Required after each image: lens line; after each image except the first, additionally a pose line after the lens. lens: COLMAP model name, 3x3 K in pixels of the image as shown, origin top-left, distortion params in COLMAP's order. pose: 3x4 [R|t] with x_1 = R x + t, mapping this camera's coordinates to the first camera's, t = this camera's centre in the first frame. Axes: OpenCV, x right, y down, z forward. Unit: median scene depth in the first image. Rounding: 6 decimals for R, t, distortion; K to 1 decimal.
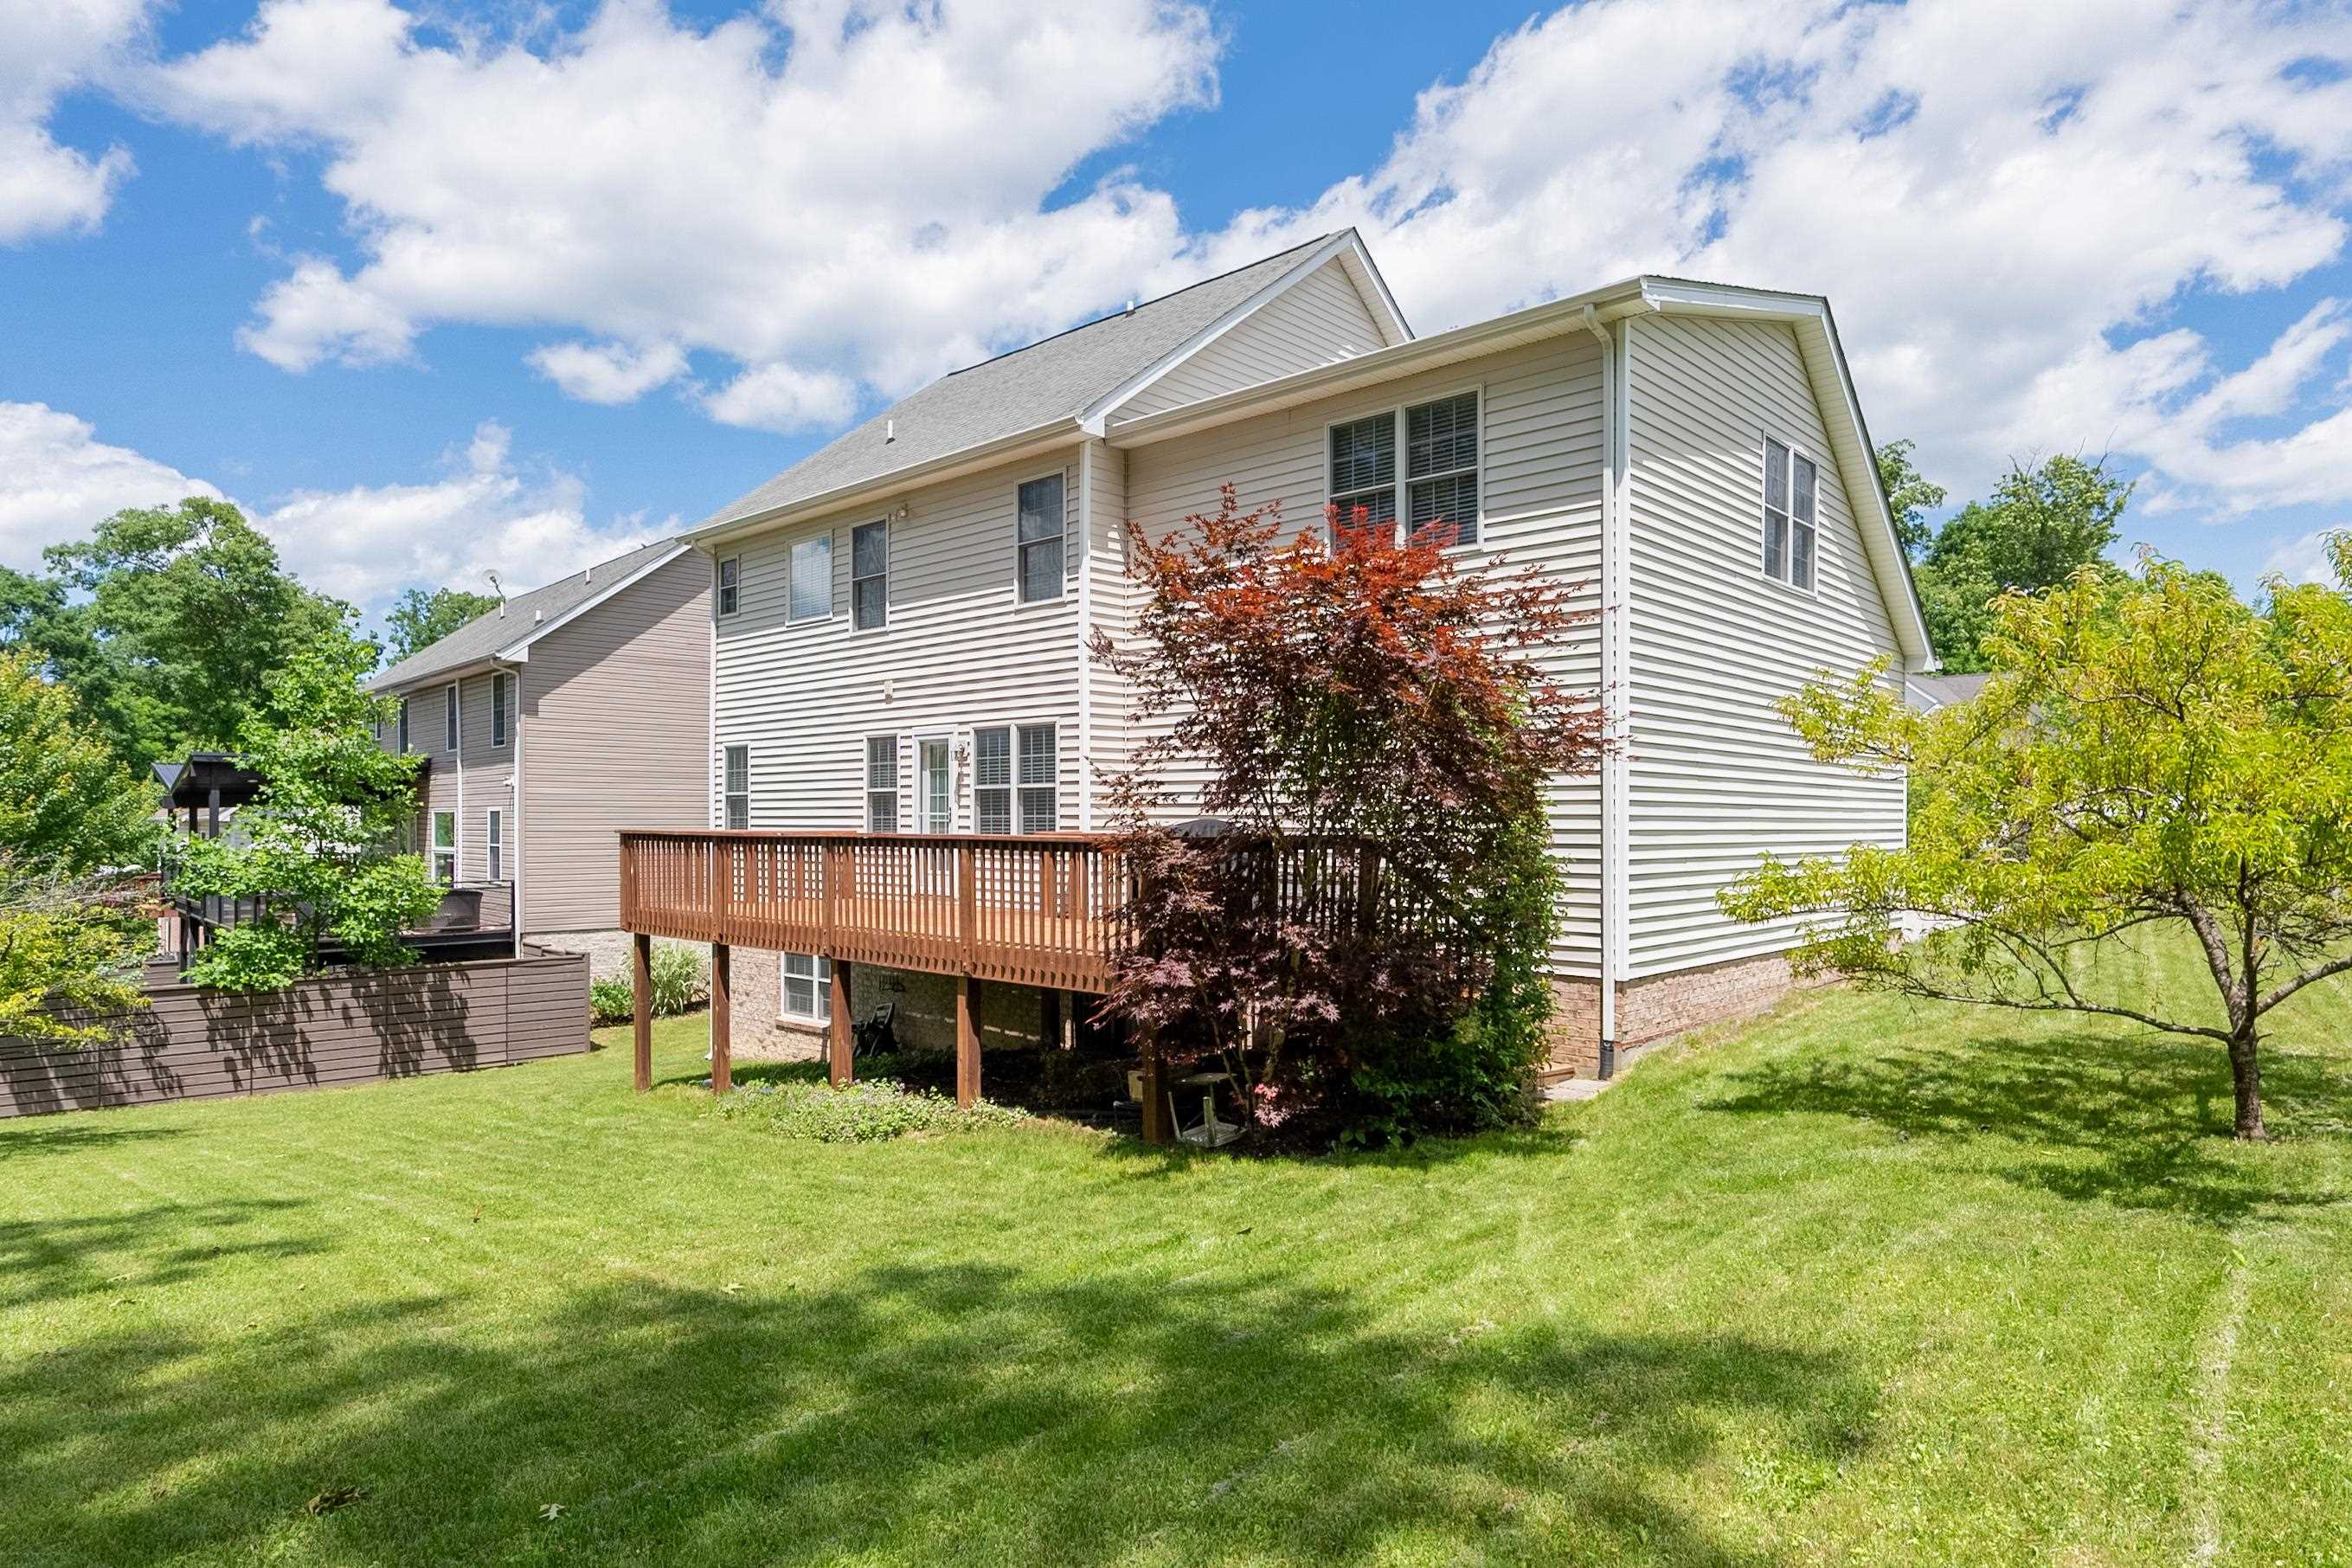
lens RADIAL K [[1370.7, 0, 1175.3], [0, 1370.7, 823.8], [0, 0, 1]] dist [0.017366, 0.001274]
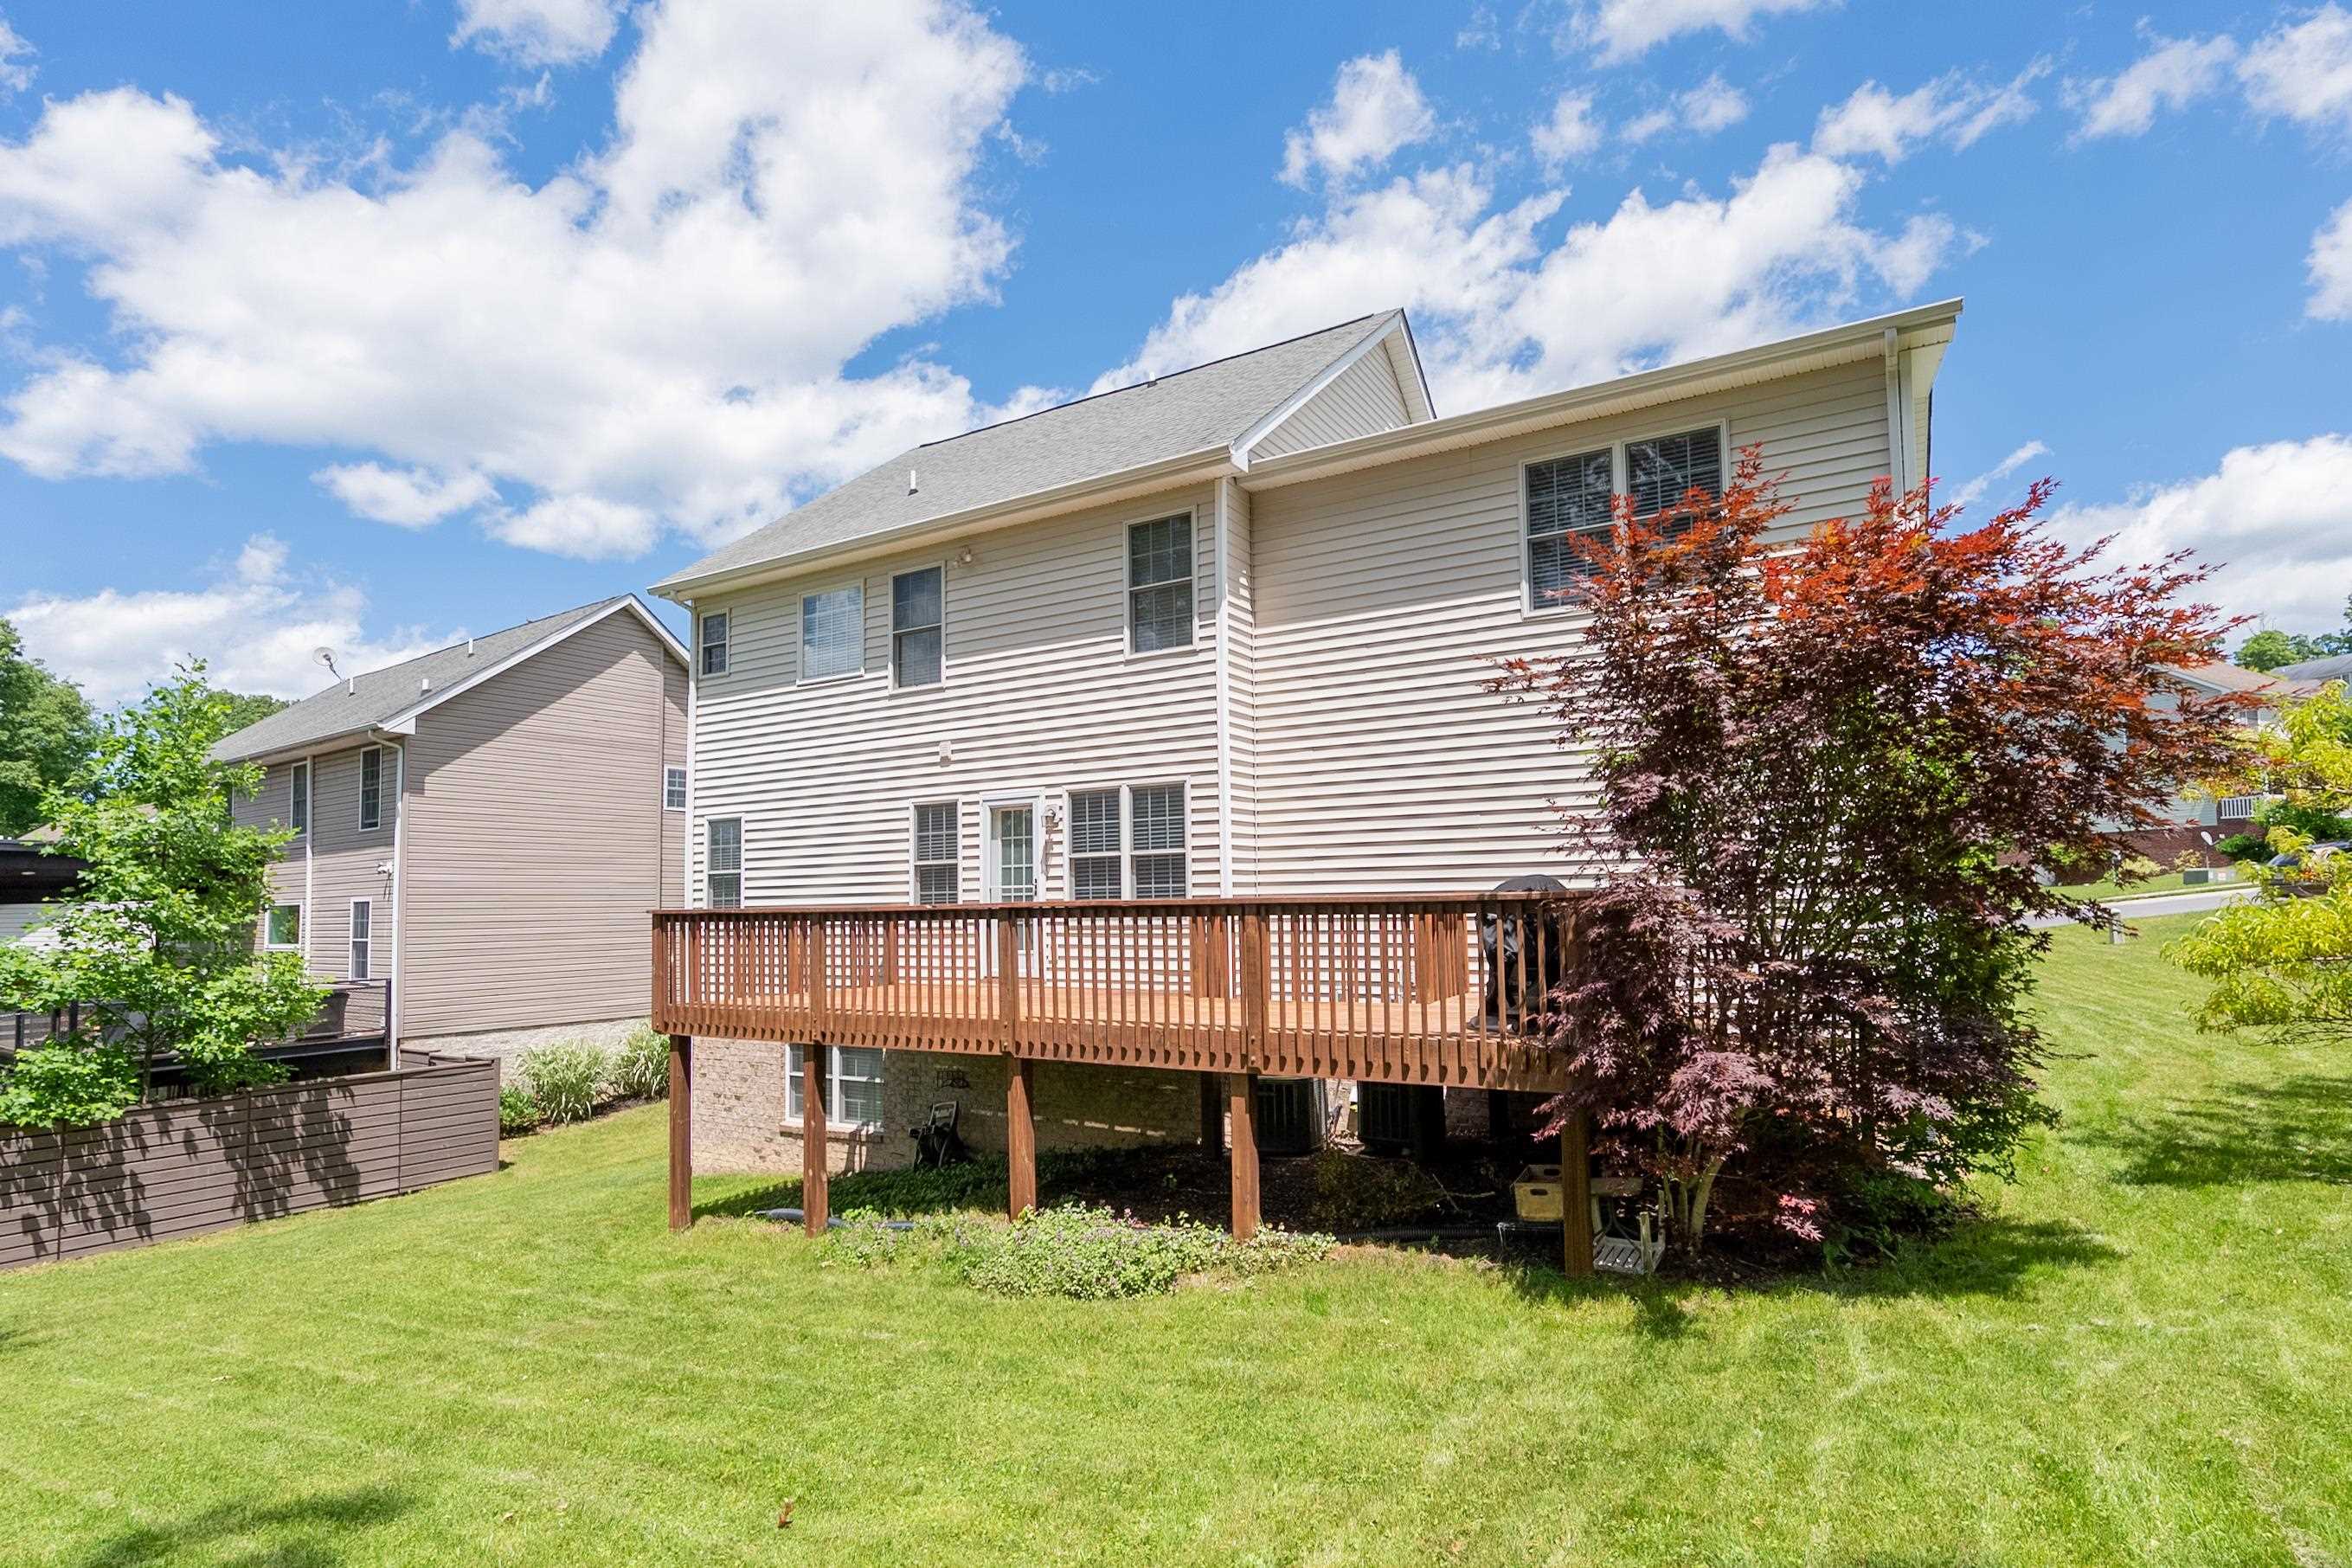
lens RADIAL K [[1148.9, 0, 1209.3], [0, 1148.9, 845.0], [0, 0, 1]] dist [0.003062, 0.000192]
pose [[0.971588, -0.002384, 0.236666, -0.192221], [0.017052, 0.998056, -0.059952, 0.010739], [-0.236062, 0.062284, 0.969740, 0.199202]]
